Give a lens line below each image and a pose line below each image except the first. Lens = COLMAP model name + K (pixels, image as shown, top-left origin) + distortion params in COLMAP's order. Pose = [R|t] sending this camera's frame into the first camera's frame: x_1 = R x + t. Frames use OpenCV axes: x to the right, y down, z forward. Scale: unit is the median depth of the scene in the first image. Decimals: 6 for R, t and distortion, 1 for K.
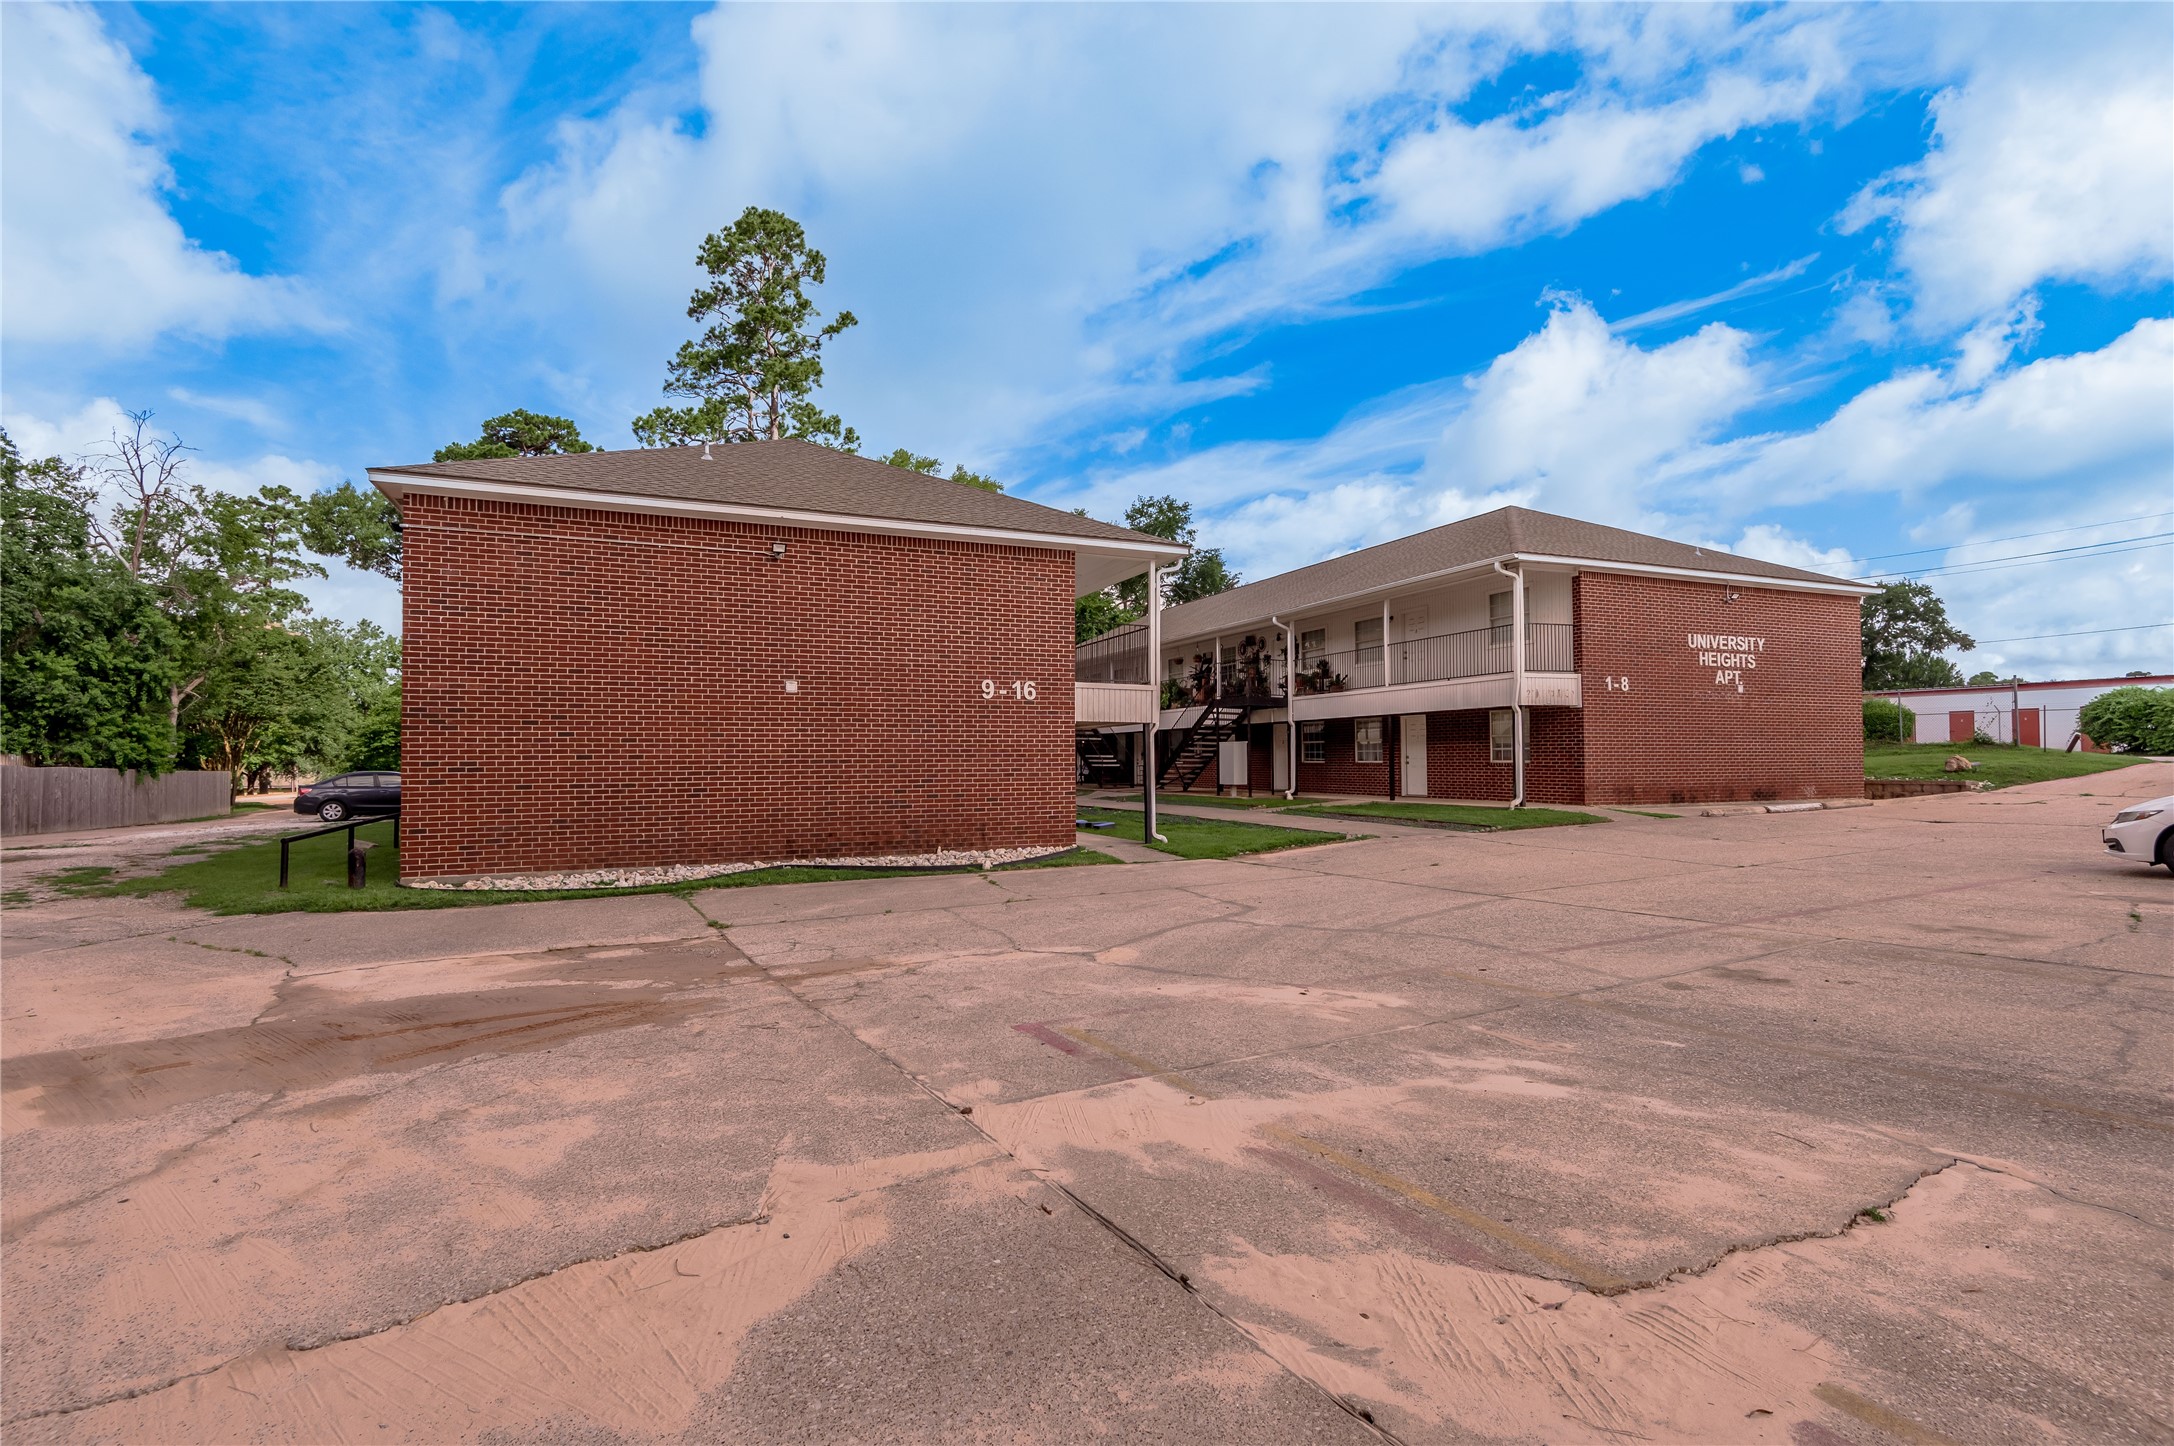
lens RADIAL K [[1016.8, 0, 1086.8], [0, 1016.8, 741.2], [0, 0, 1]] dist [0.014595, -0.007820]
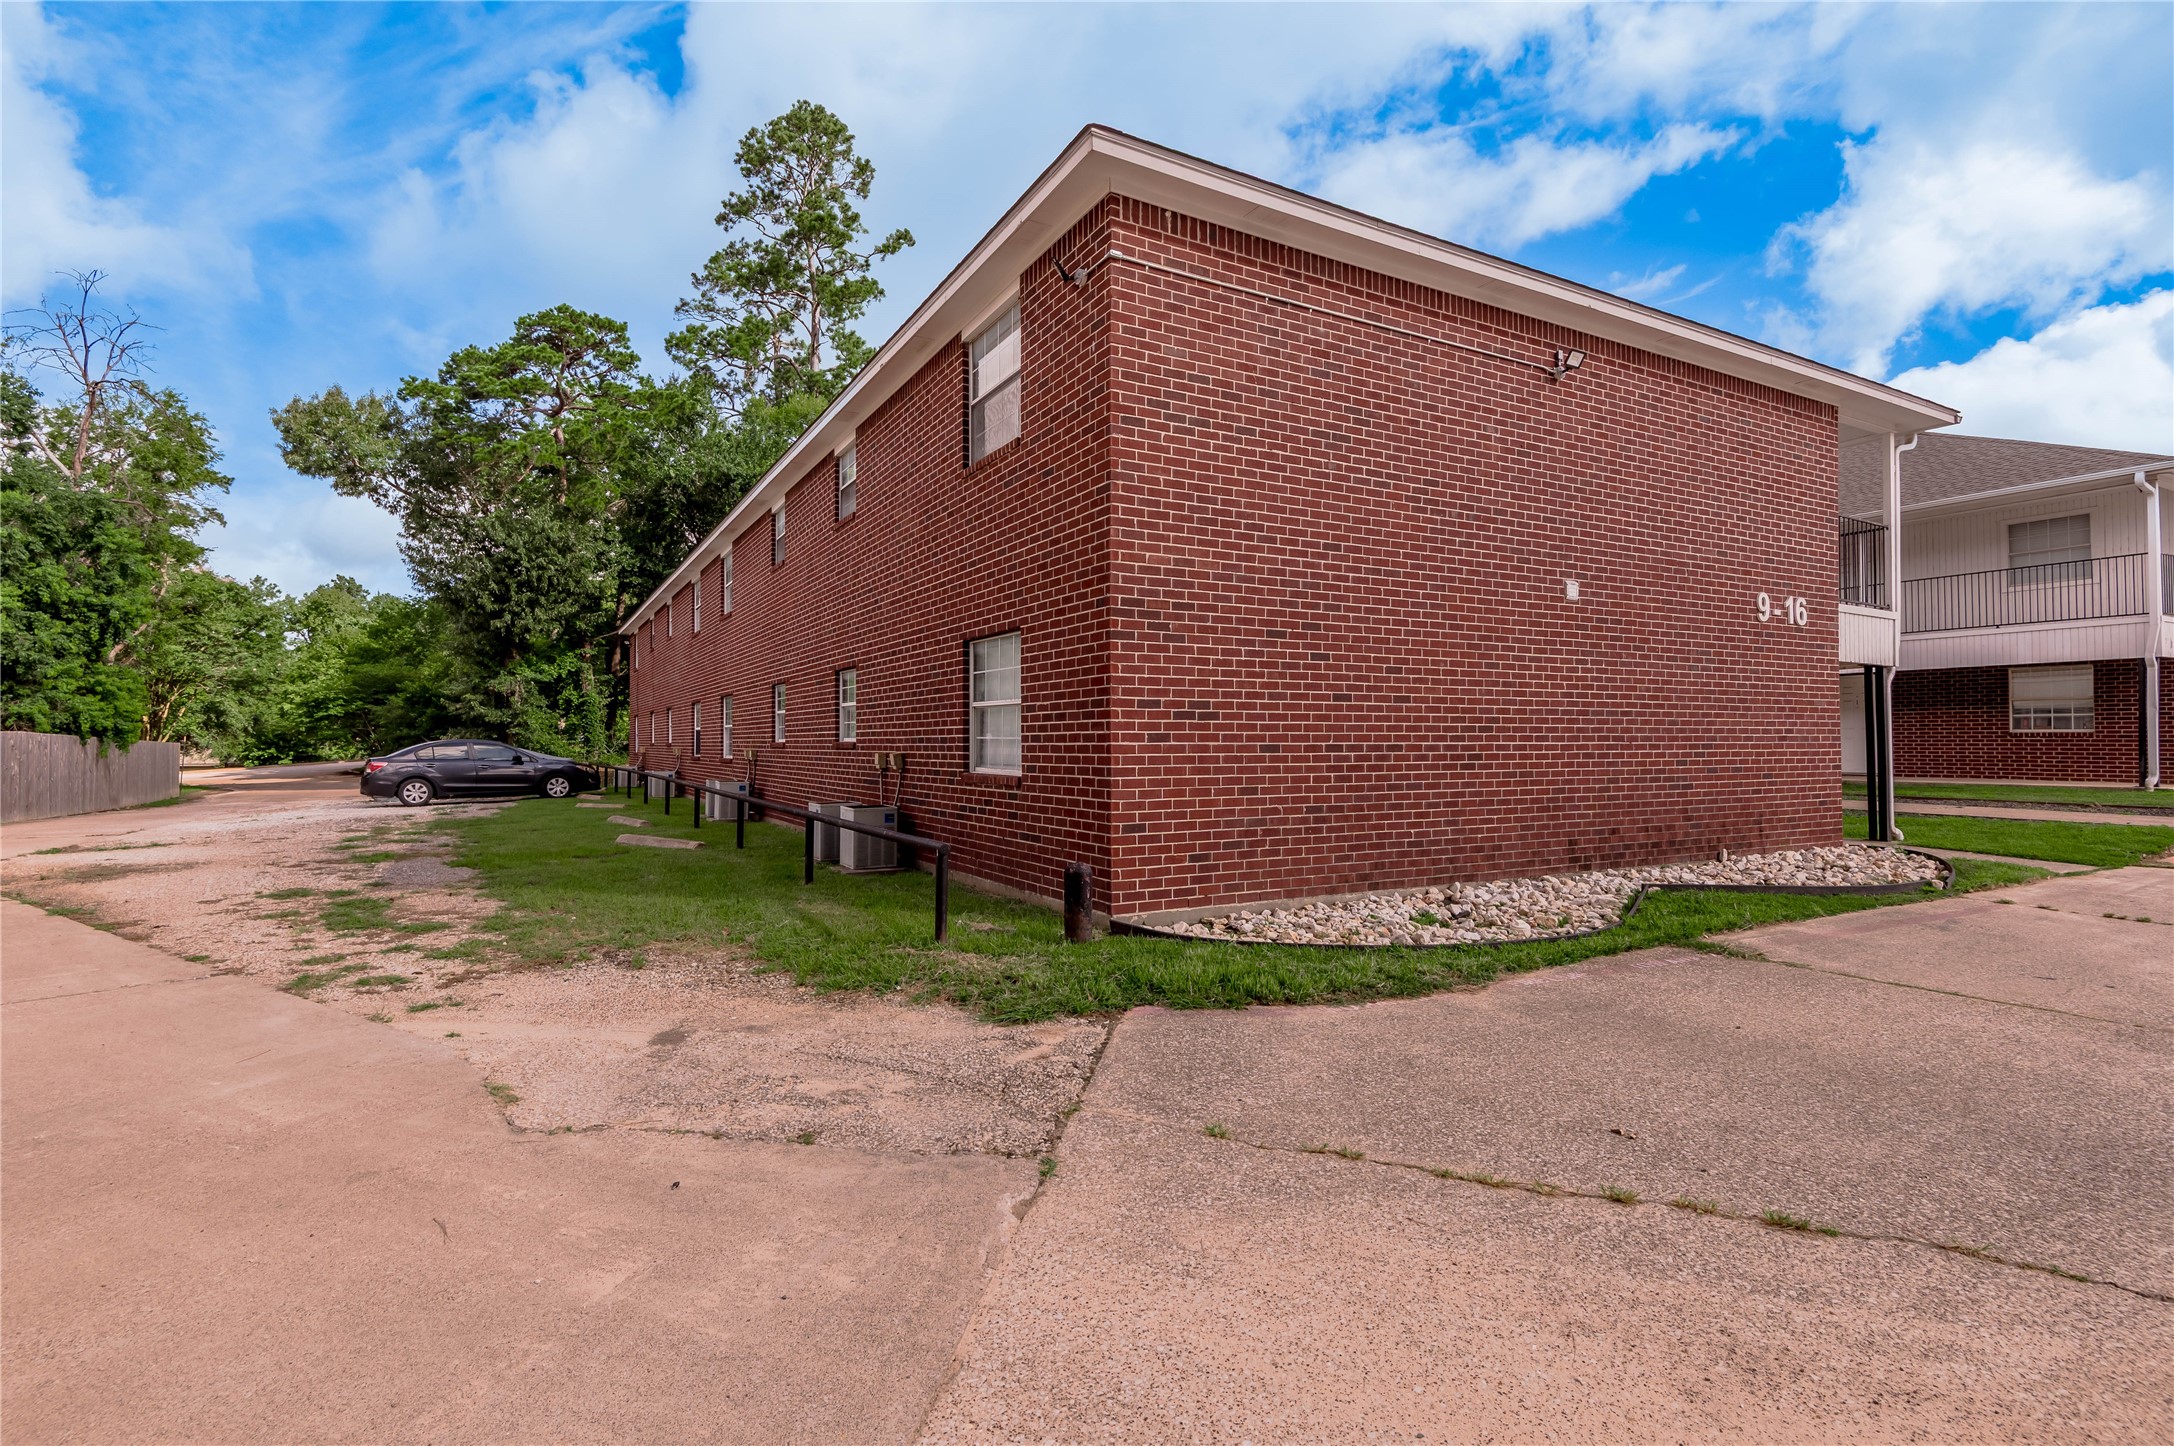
lens RADIAL K [[1016.8, 0, 1093.2], [0, 1016.8, 719.7], [0, 0, 1]] dist [0.014595, -0.007820]
pose [[0.994854, 0.006067, 0.101132, -0.274813], [-0.005763, 0.999978, -0.003299, 0.012216], [-0.101150, 0.002699, 0.994867, 0.178689]]
